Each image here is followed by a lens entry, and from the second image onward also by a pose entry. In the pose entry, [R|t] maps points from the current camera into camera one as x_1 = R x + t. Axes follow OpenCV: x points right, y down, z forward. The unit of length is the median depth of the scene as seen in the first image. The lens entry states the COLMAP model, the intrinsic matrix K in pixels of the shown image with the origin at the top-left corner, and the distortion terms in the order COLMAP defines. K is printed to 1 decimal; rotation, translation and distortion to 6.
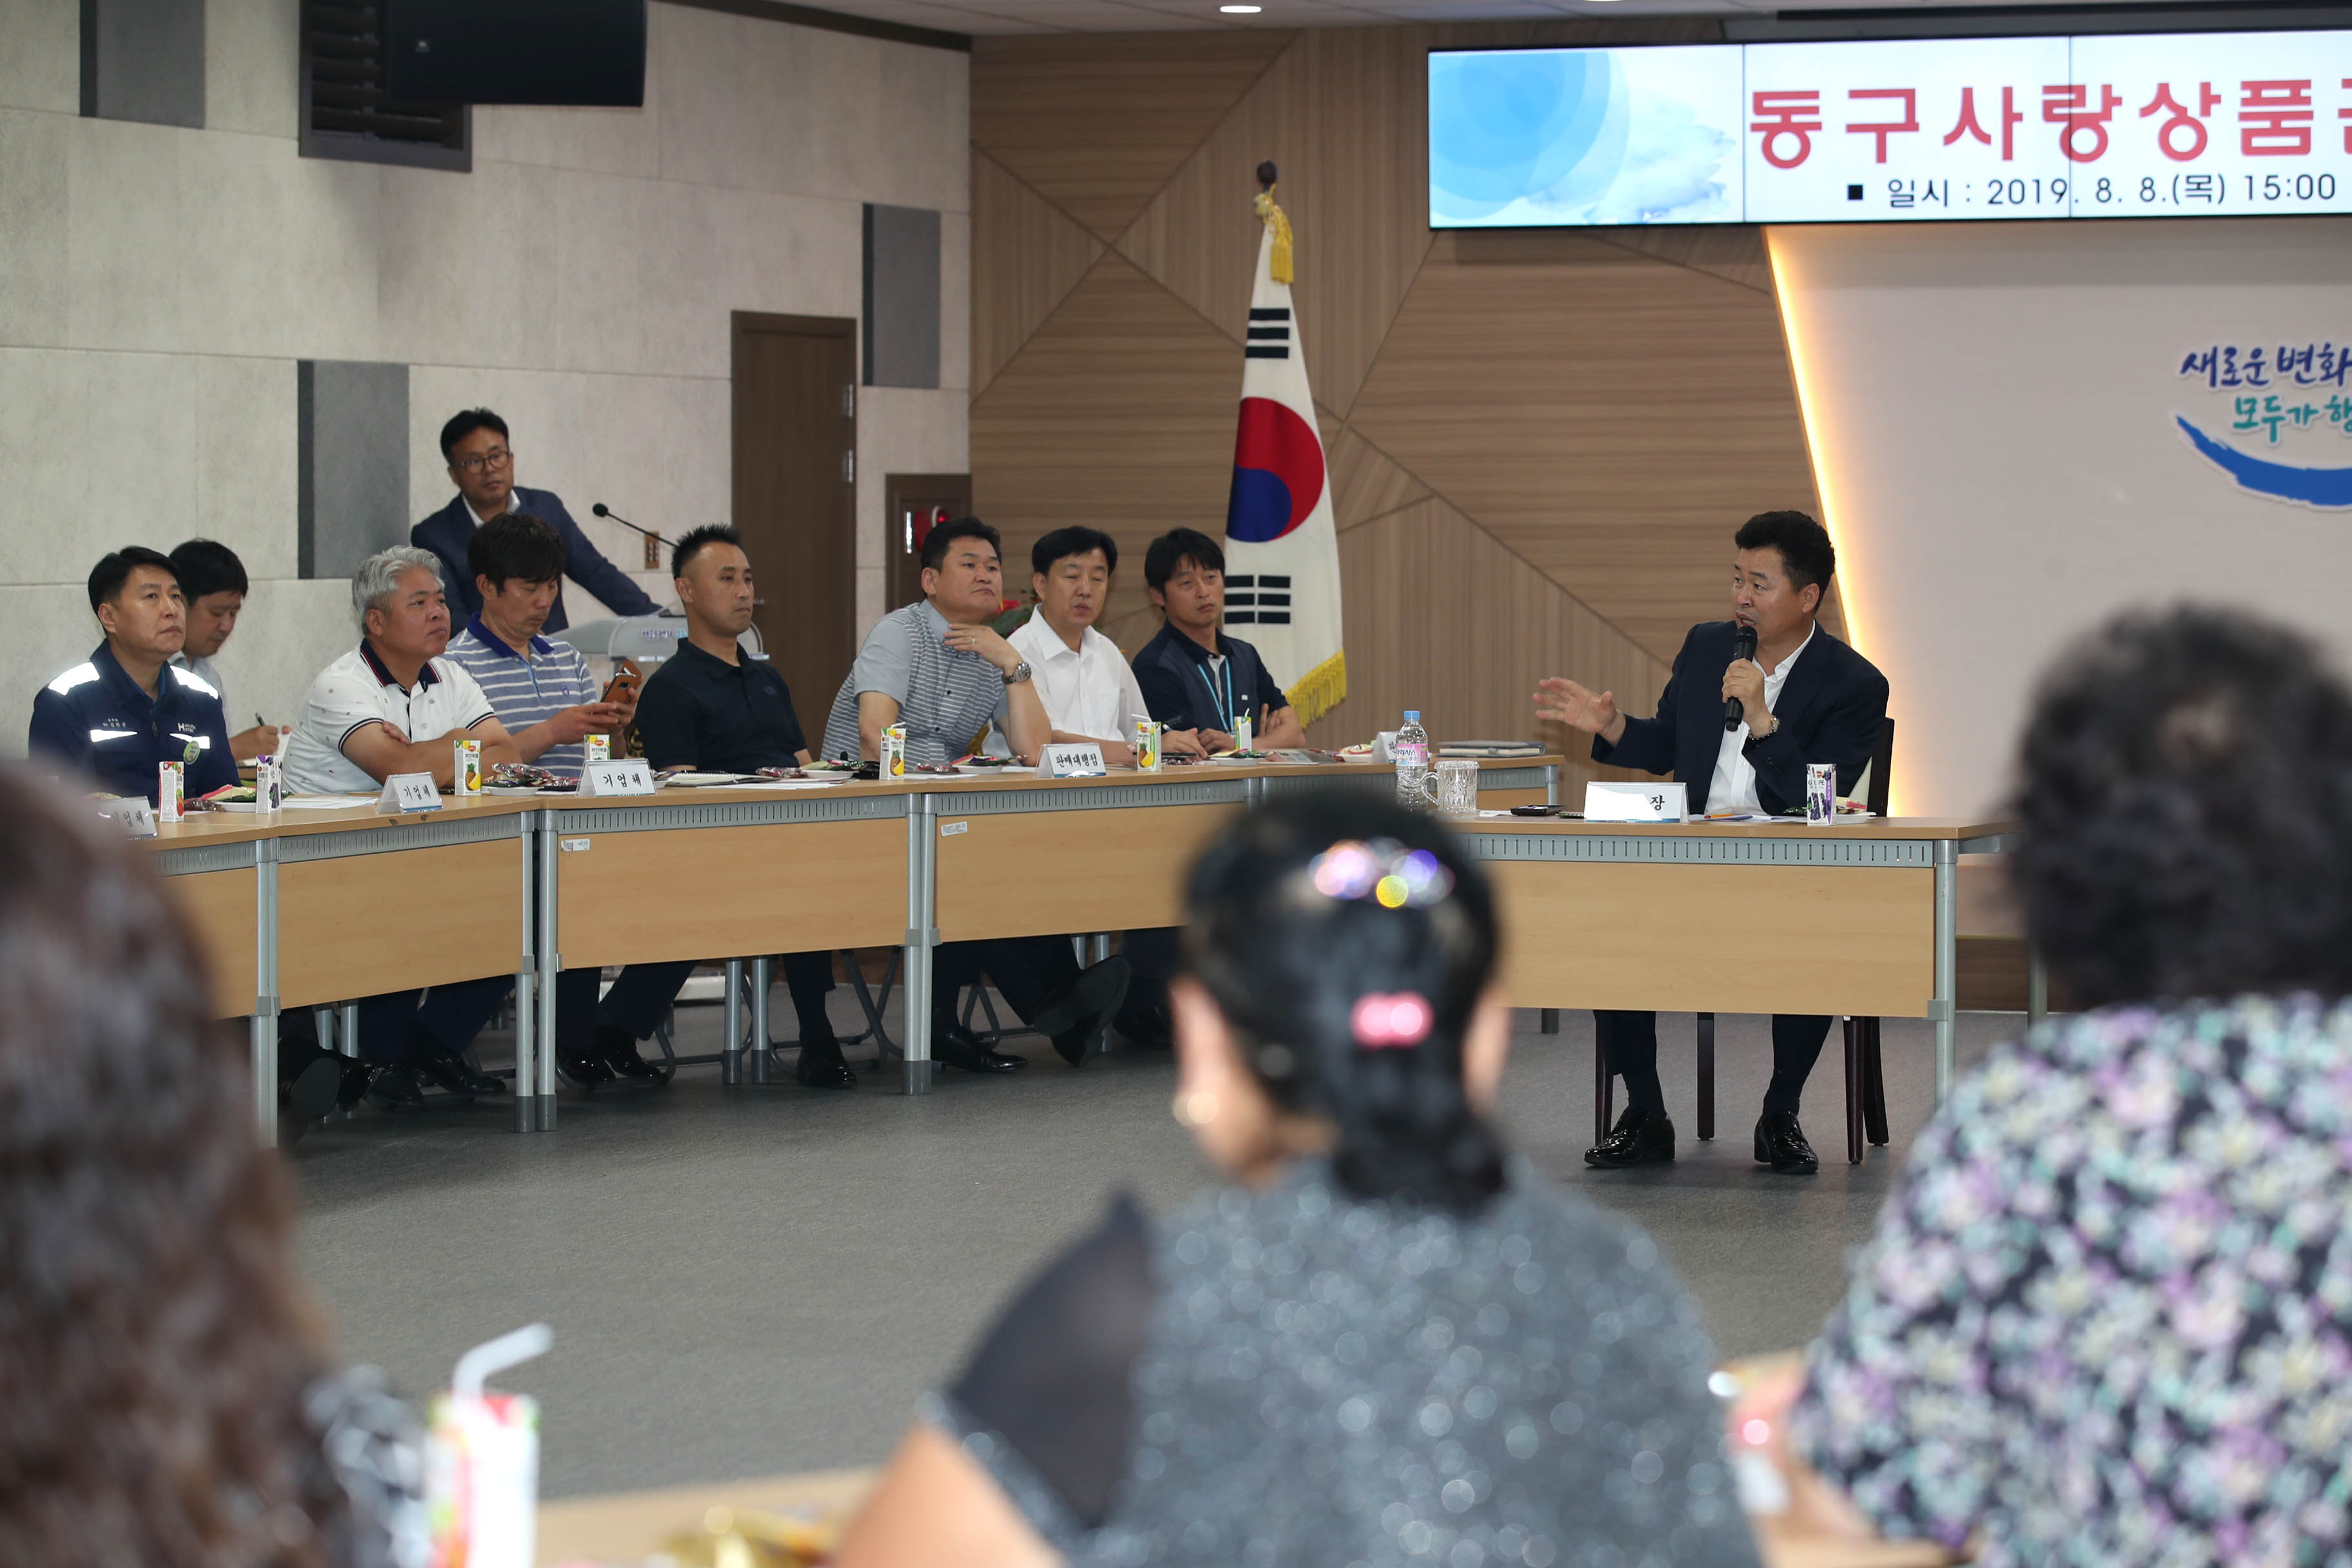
lens RADIAL K [[7091.7, 0, 1100.5], [0, 7091.7, 797.7], [0, 0, 1]] dist [-0.035004, 0.000000]
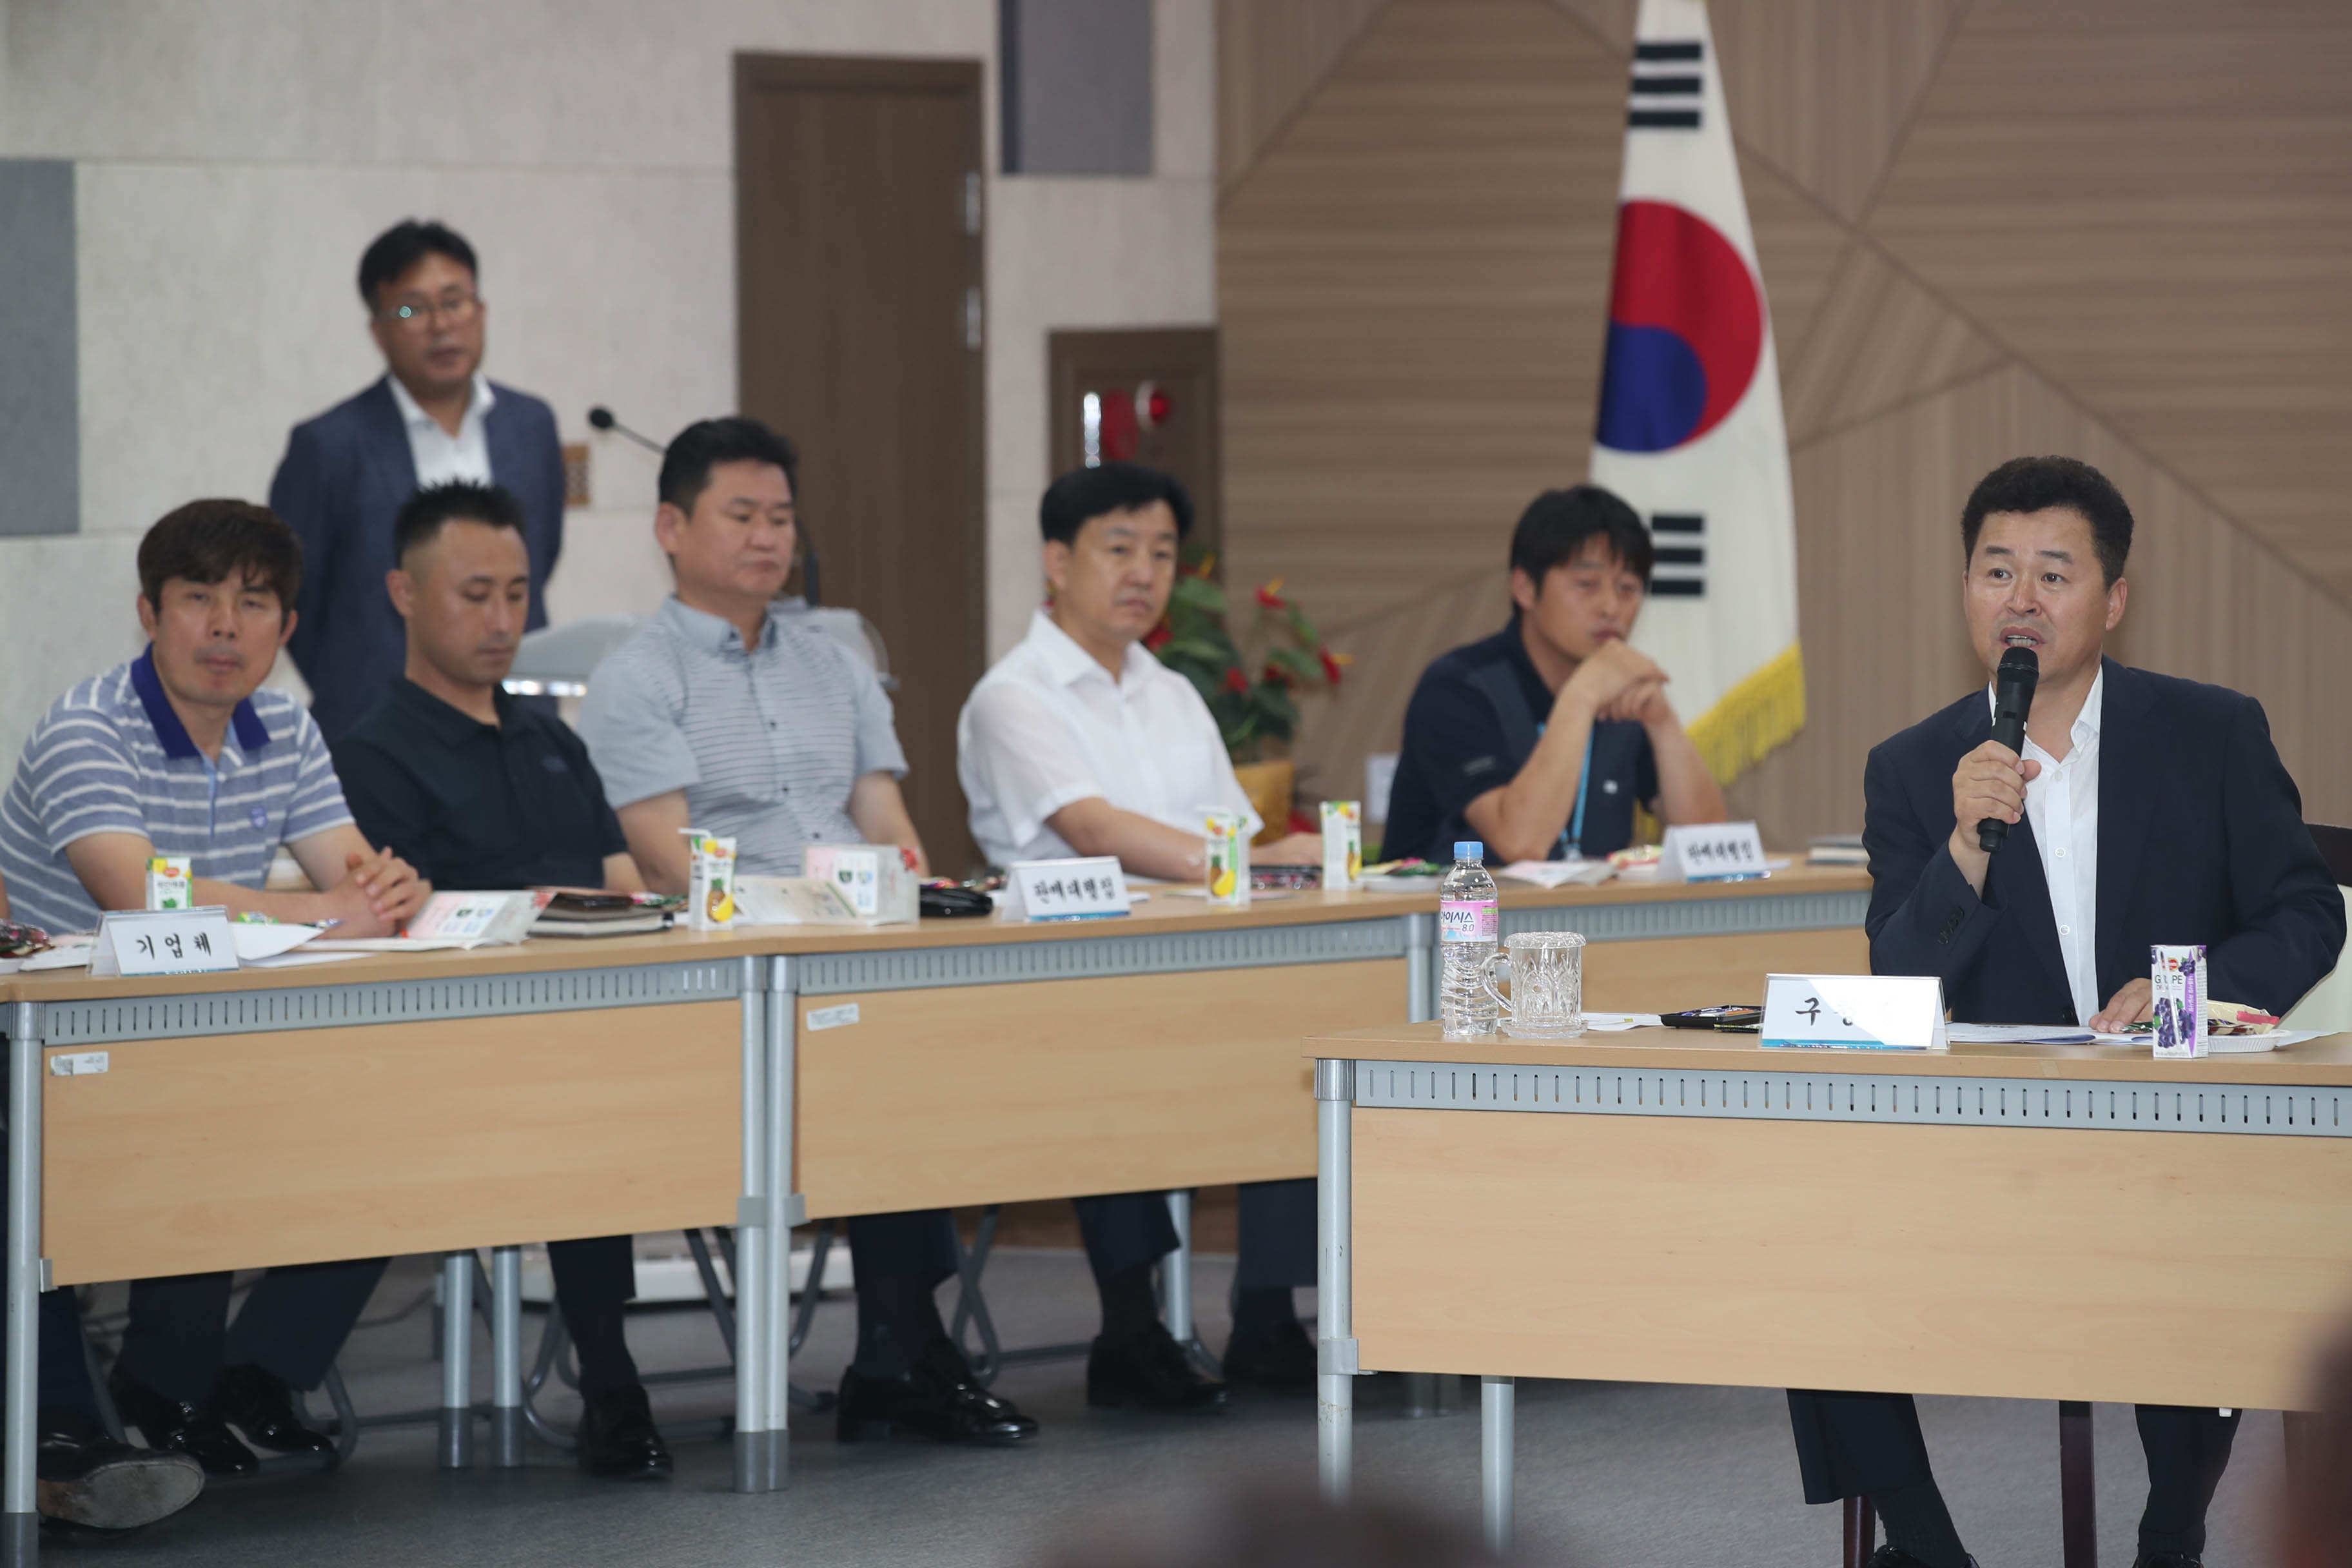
lens RADIAL K [[11917.8, 0, 1173.4], [0, 11917.8, 776.9], [0, 0, 1]] dist [0.819416, 0.000000]
pose [[0.996526, -0.002110, -0.083252, 0.063844], [0.002337, 0.999994, 0.002635, -0.012787], [0.083246, -0.002820, 0.996525, 0.043051]]
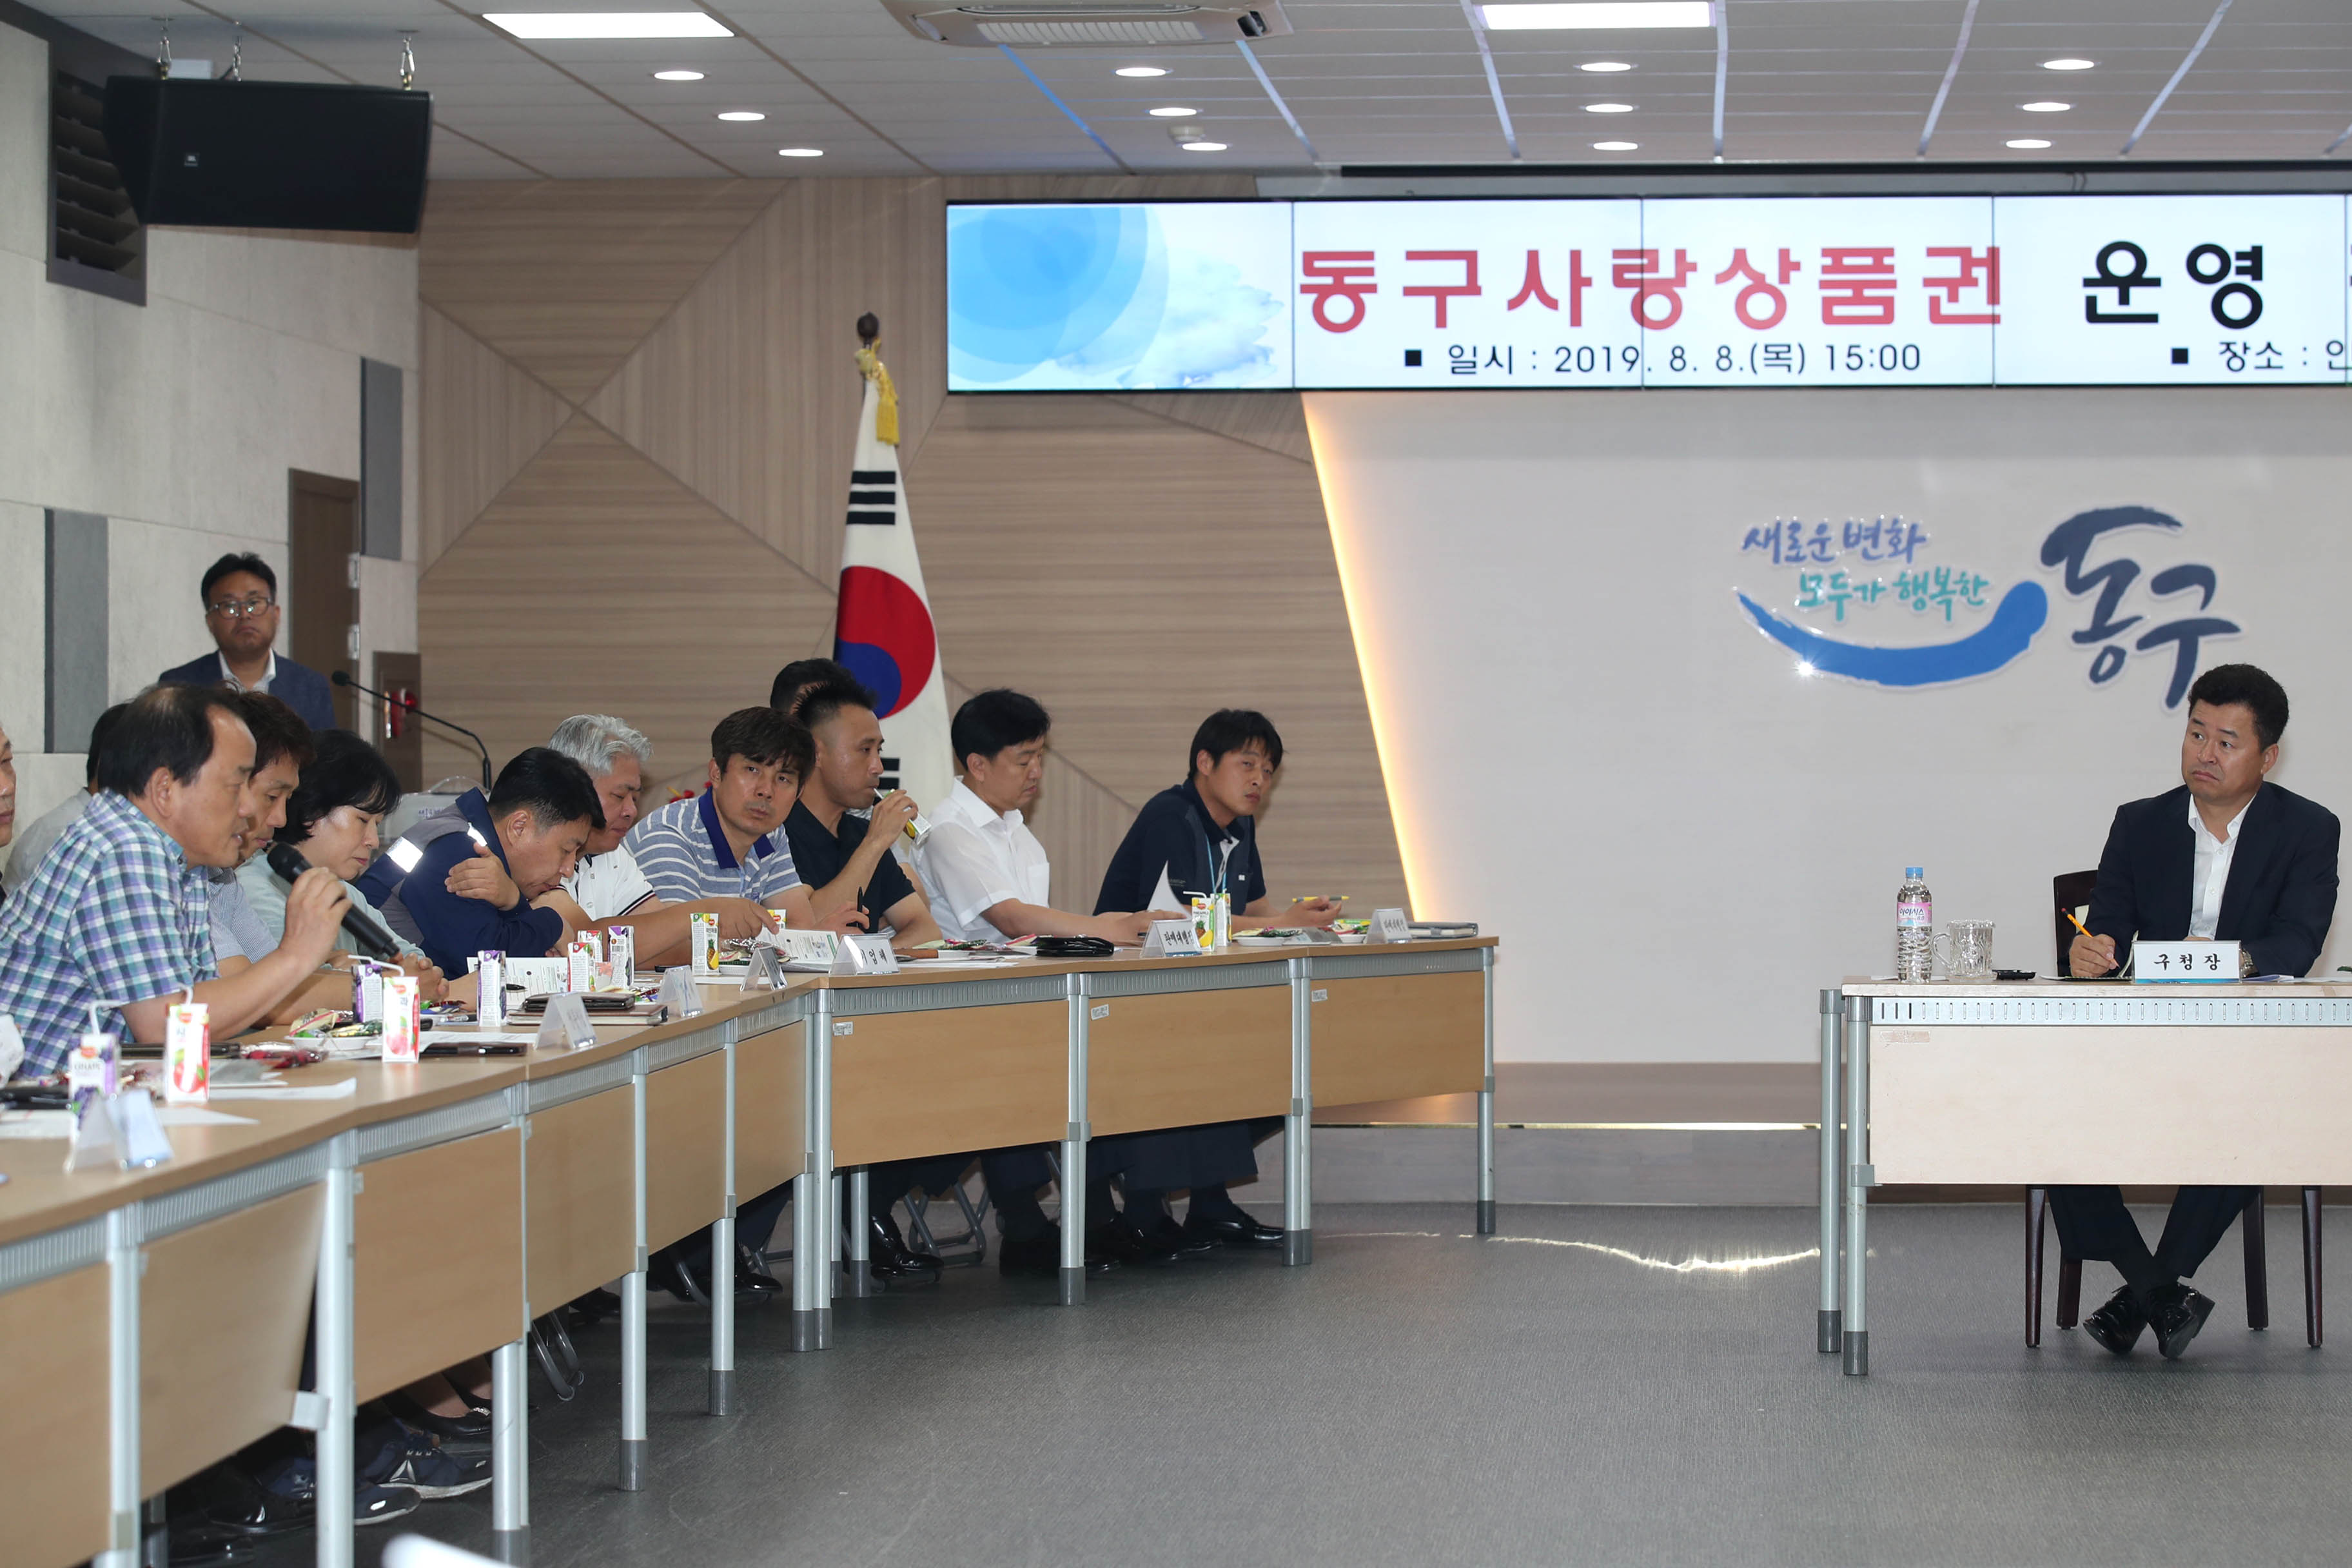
lens RADIAL K [[7231.5, 0, 1173.5], [0, 7231.5, 797.2], [0, 0, 1]] dist [-0.107234, 0.000000]
pose [[0.961309, -0.002538, 0.275460, -0.199988], [0.012043, 0.999389, -0.032821, 0.005545], [-0.275209, 0.034868, 0.960752, 0.077290]]
